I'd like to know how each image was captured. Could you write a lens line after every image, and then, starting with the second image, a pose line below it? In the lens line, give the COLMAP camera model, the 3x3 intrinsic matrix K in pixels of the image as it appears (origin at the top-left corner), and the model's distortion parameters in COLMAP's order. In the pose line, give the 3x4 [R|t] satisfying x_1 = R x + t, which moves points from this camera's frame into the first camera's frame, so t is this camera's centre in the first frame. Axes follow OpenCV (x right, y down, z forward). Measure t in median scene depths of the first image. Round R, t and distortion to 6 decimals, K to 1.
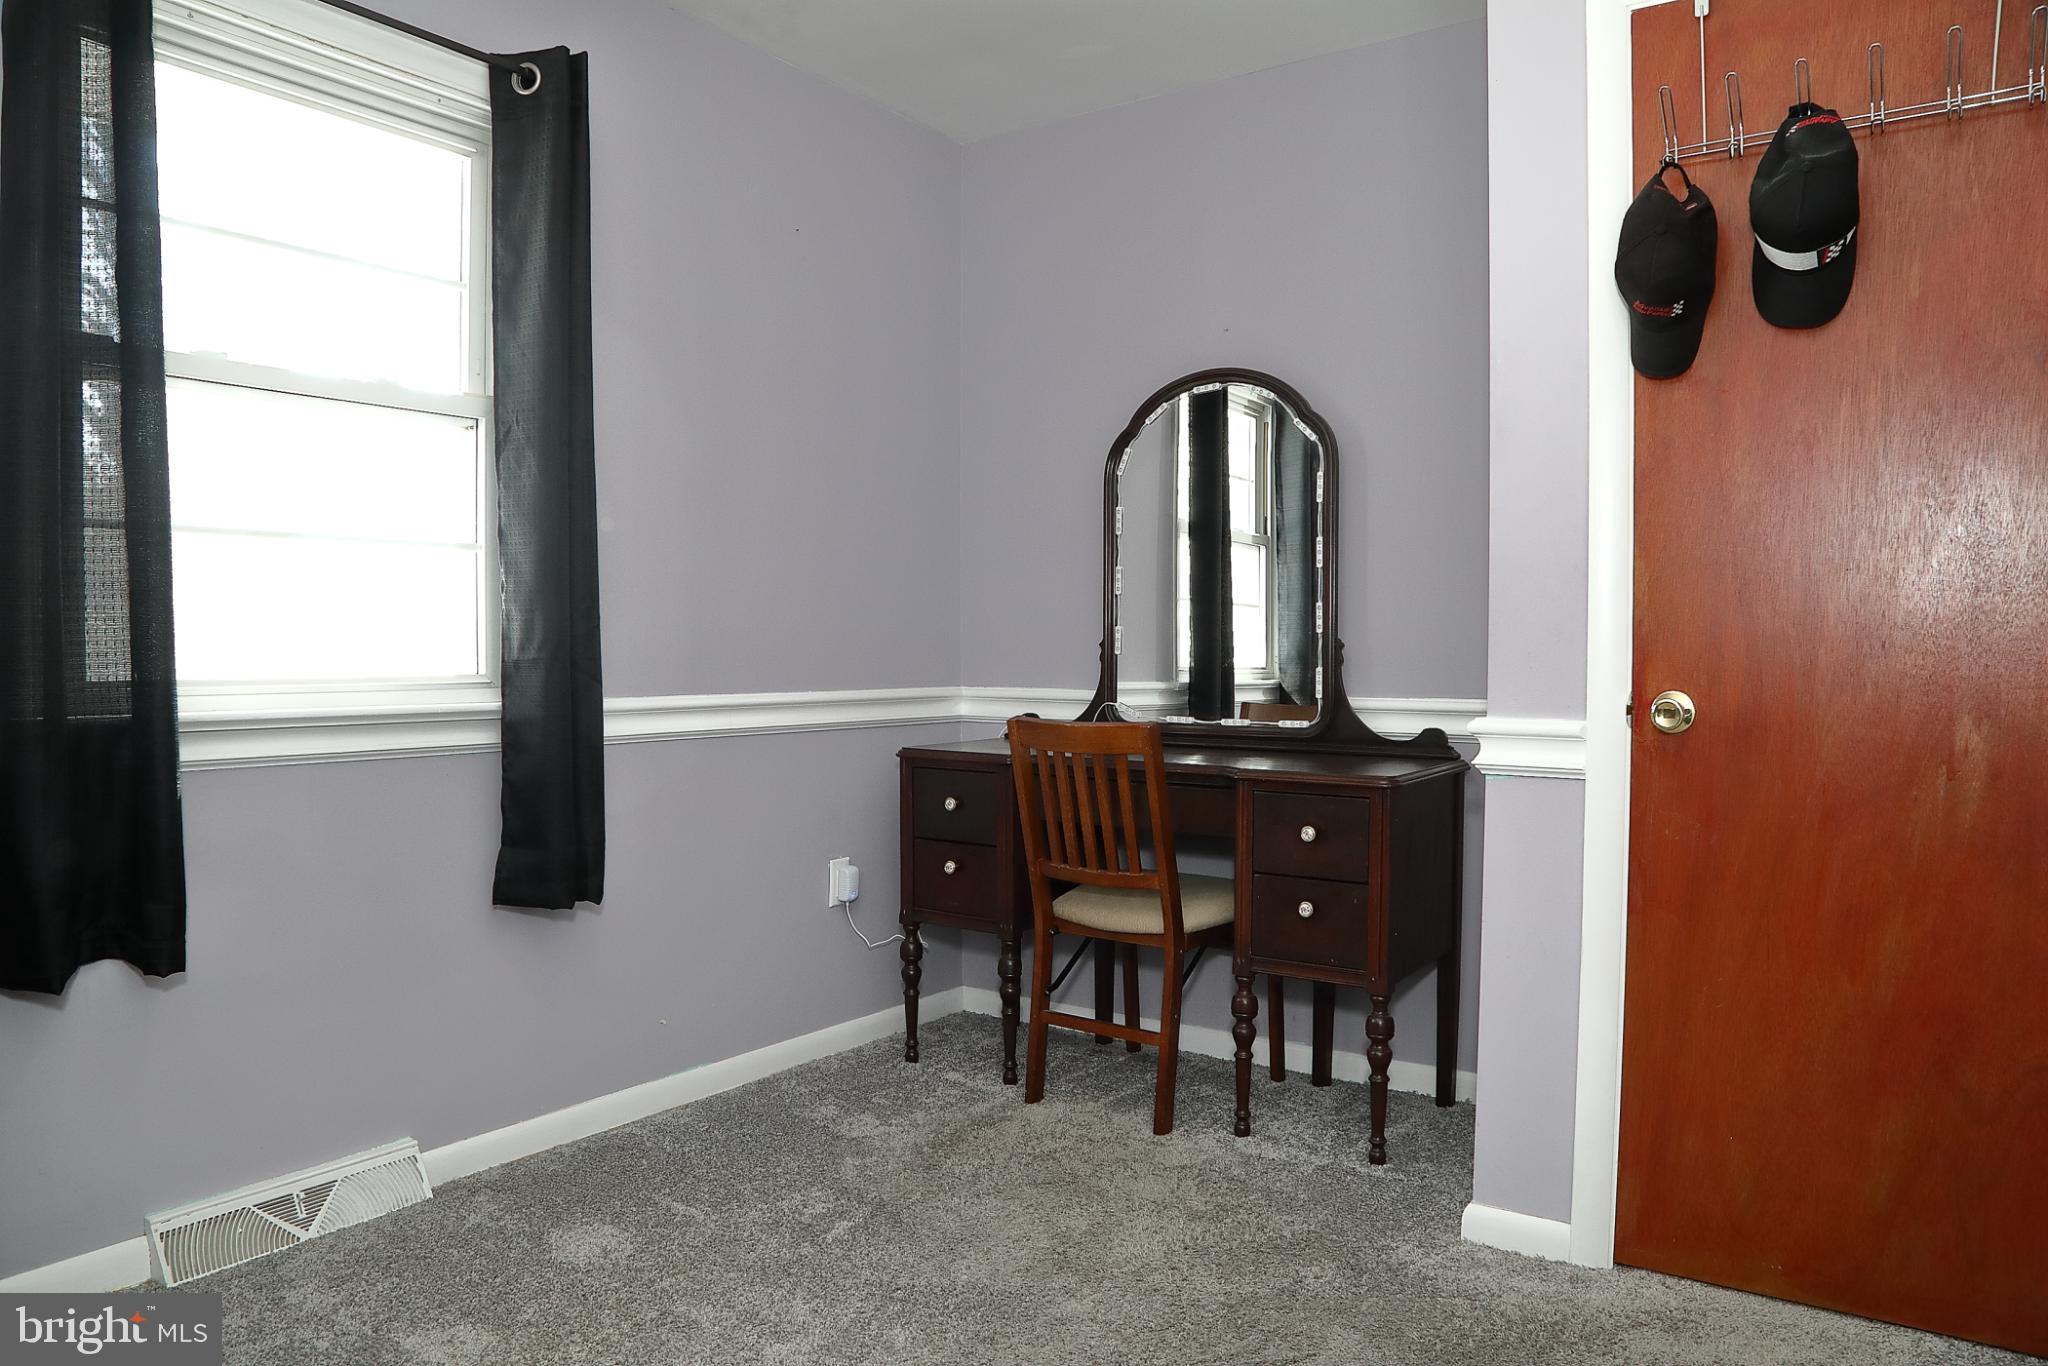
lens RADIAL K [[1428.5, 0, 1014.9], [0, 1428.5, 707.7], [0, 0, 1]] dist [-0.125914, 0.068517]
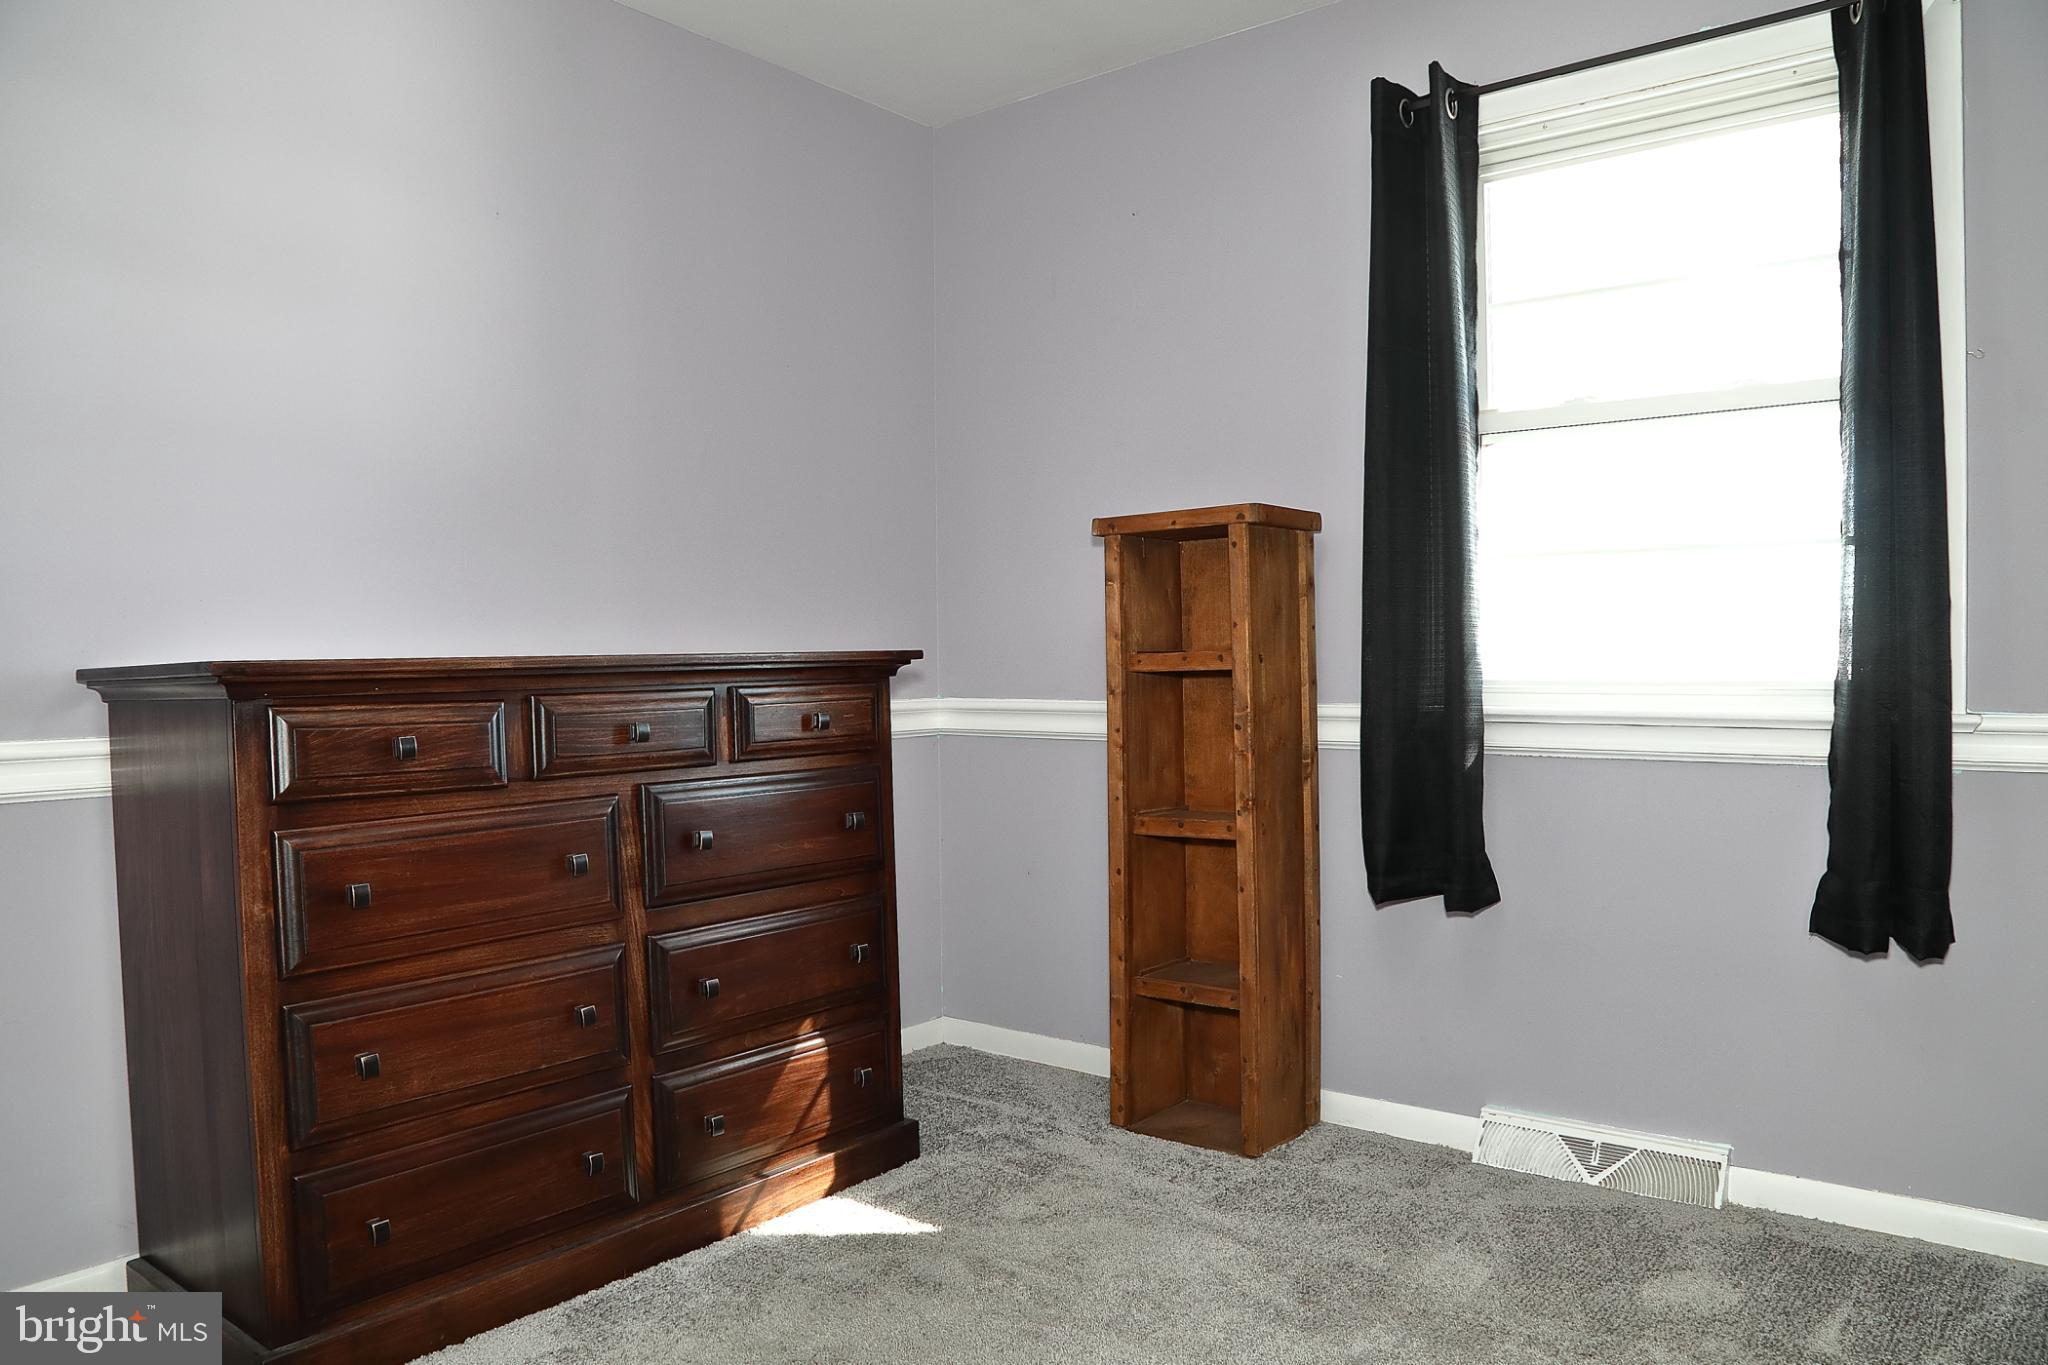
lens RADIAL K [[1428.5, 0, 1014.9], [0, 1428.5, 707.2], [0, 0, 1]] dist [-0.125914, 0.068517]
pose [[-0.068074, 0.038283, -0.996946, 0.575534], [-0.030397, 0.998720, 0.040427, -0.027882], [0.997217, 0.033056, -0.066823, 0.554159]]
